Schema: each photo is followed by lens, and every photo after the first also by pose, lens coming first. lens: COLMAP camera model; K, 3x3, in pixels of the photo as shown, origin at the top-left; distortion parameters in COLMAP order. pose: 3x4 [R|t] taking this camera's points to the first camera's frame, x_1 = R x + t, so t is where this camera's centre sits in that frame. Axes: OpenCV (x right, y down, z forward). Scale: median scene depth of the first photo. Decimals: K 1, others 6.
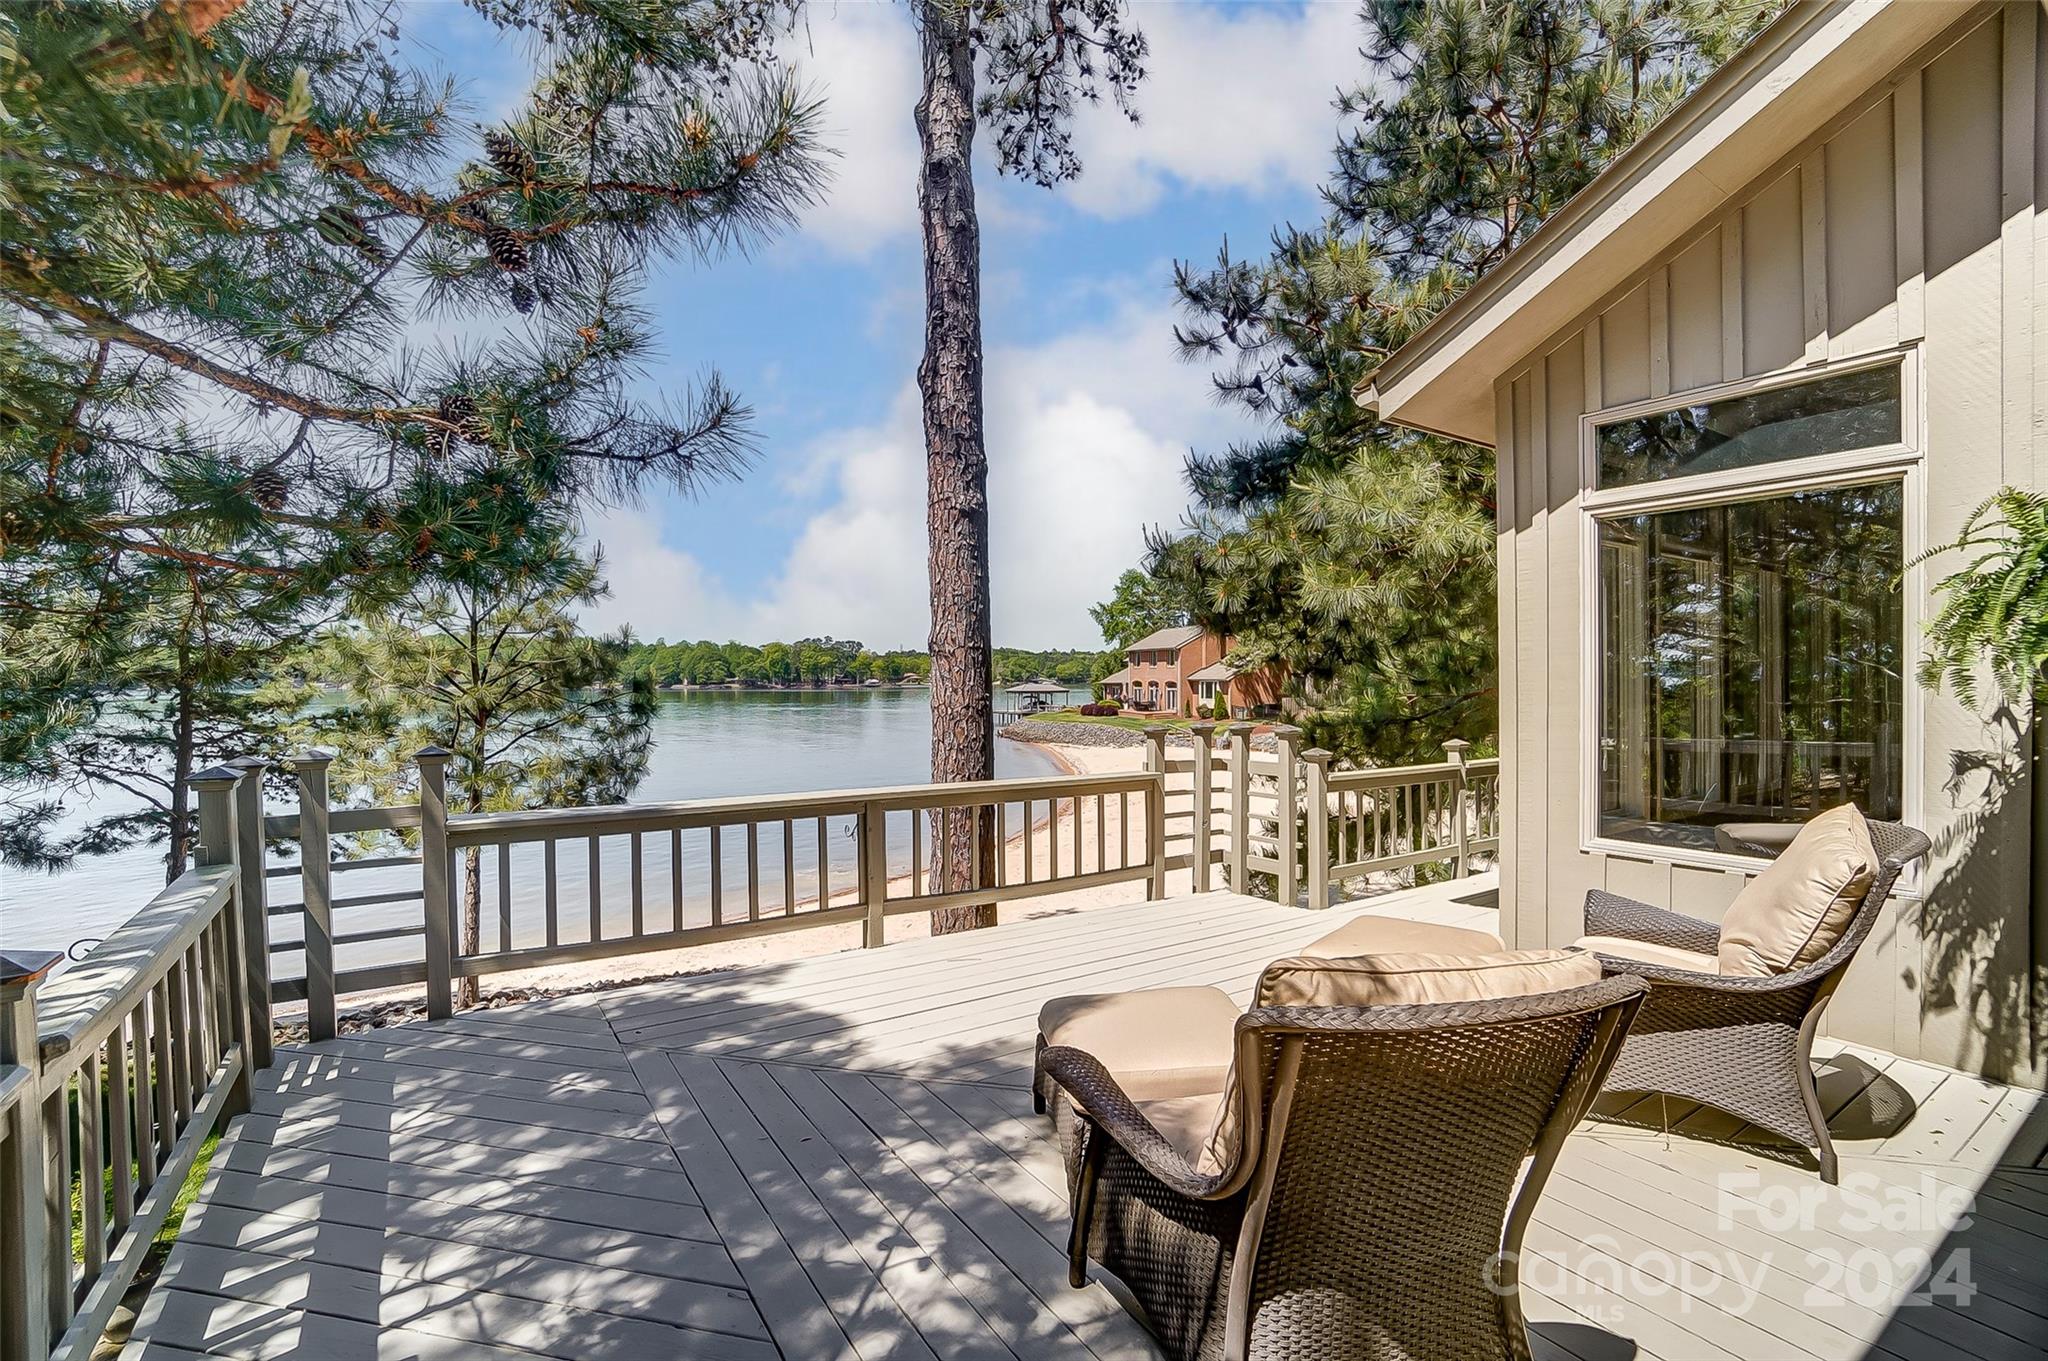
lens RADIAL K [[909.6, 0, 1013.0], [0, 909.6, 674.8], [0, 0, 1]] dist [-0.048685, 0.017726]
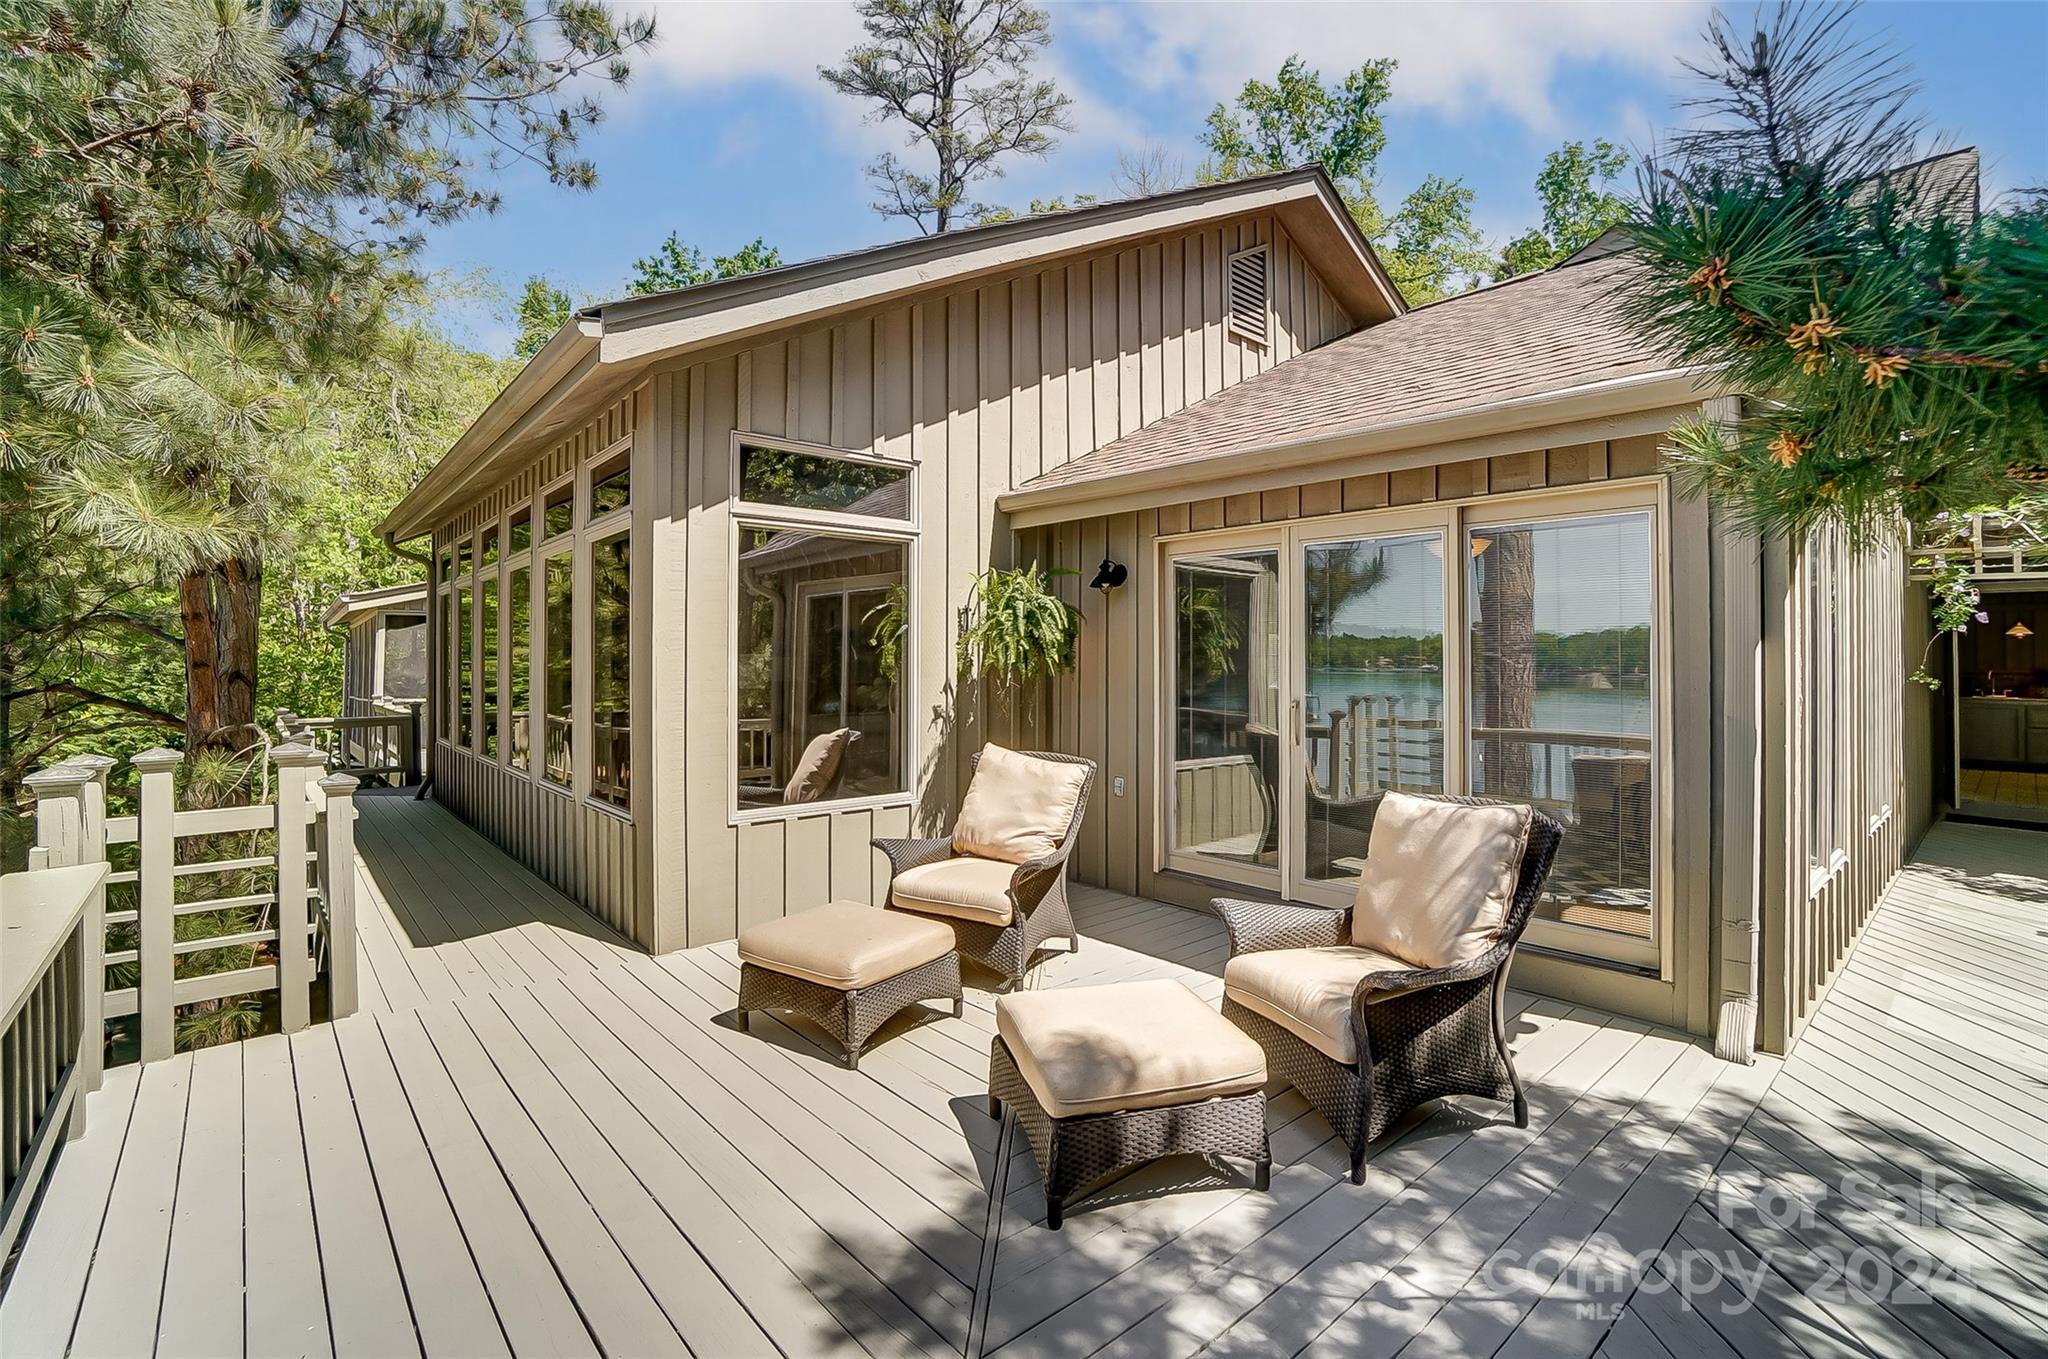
lens RADIAL K [[911.2, 0, 1019.5], [0, 911.2, 653.0], [0, 0, 1]] dist [-0.045567, 0.000170]
pose [[-0.135760, 0.020079, 0.990538, -0.384819], [0.006724, 0.999790, -0.019345, 0.007045], [-0.990719, 0.004034, -0.135866, 0.596202]]
